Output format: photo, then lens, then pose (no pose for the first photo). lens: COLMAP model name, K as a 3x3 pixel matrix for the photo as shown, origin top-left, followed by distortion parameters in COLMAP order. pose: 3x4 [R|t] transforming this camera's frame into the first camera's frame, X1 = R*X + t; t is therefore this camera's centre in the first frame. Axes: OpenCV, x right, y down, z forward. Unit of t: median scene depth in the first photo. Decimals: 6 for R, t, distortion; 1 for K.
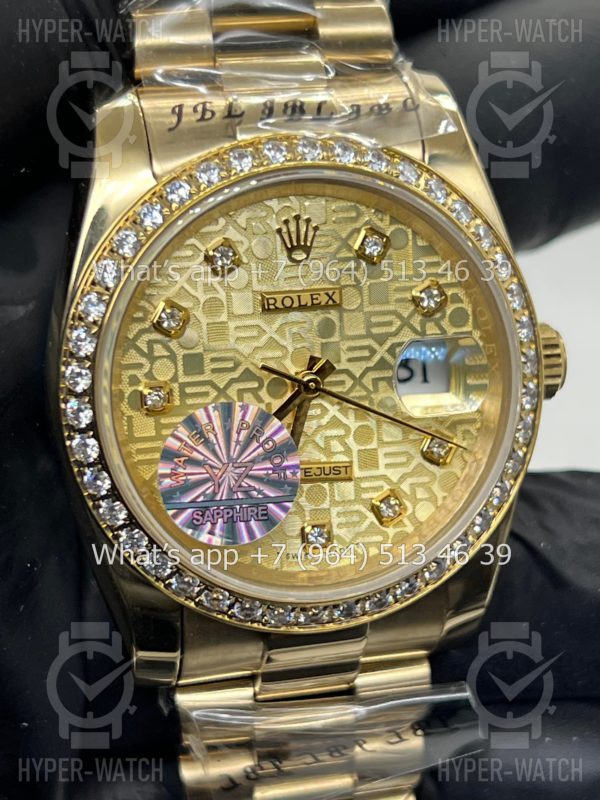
lens RADIAL K [[1917.3, 0, 300.0], [0, 1917.3, 400.0], [0, 0, 1]] dist [0.176684, -0.794161]
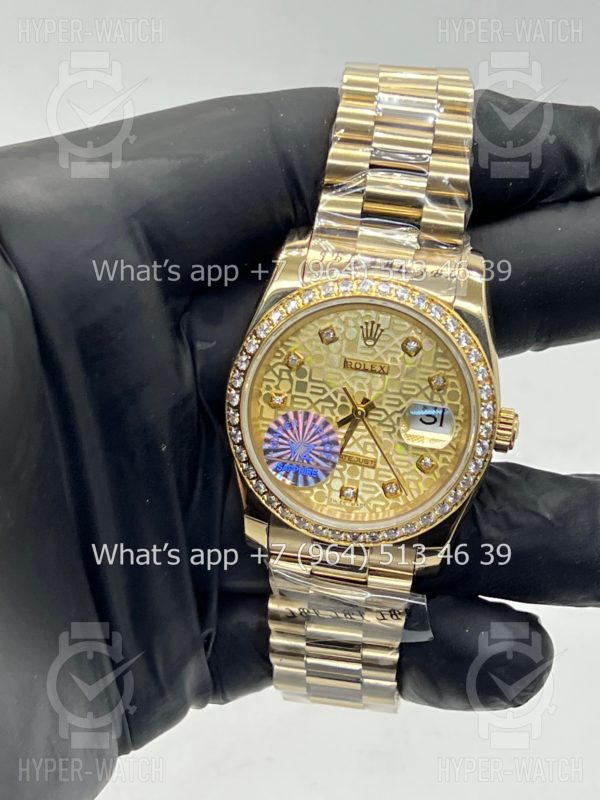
lens RADIAL K [[1917.3, 0, 300.0], [0, 1917.3, 400.0], [0, 0, 1]] dist [0.176684, -0.794161]
pose [[0.917580, 0.239688, -0.317171, 0.531087], [-0.224990, 0.970839, 0.082770, -0.158206], [0.327761, -0.004587, 0.944750, -0.750020]]
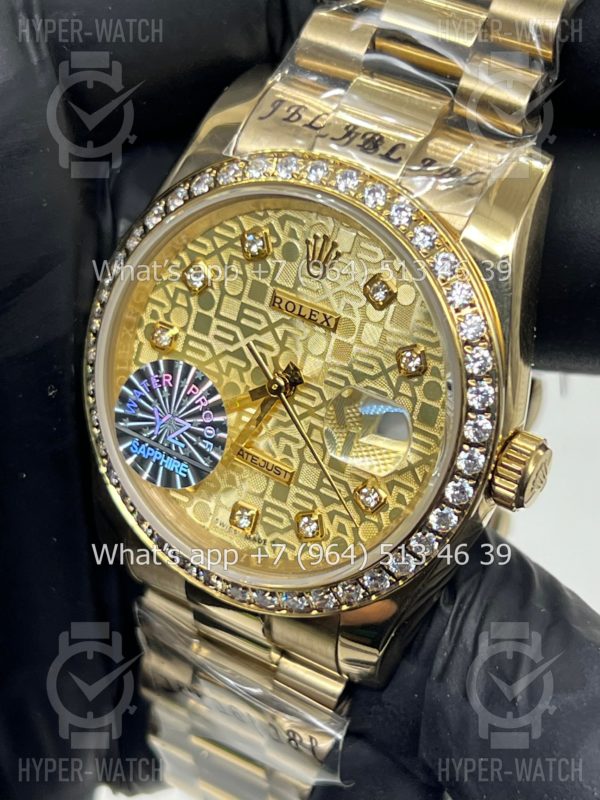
lens RADIAL K [[1917.3, 0, 300.0], [0, 1917.3, 400.0], [0, 0, 1]] dist [0.176684, -0.794161]
pose [[0.702611, 0.422359, -0.572670, 0.630560], [-0.382947, 0.902746, 0.195962, -0.215365], [0.599742, 0.081617, 0.796020, 0.154831]]
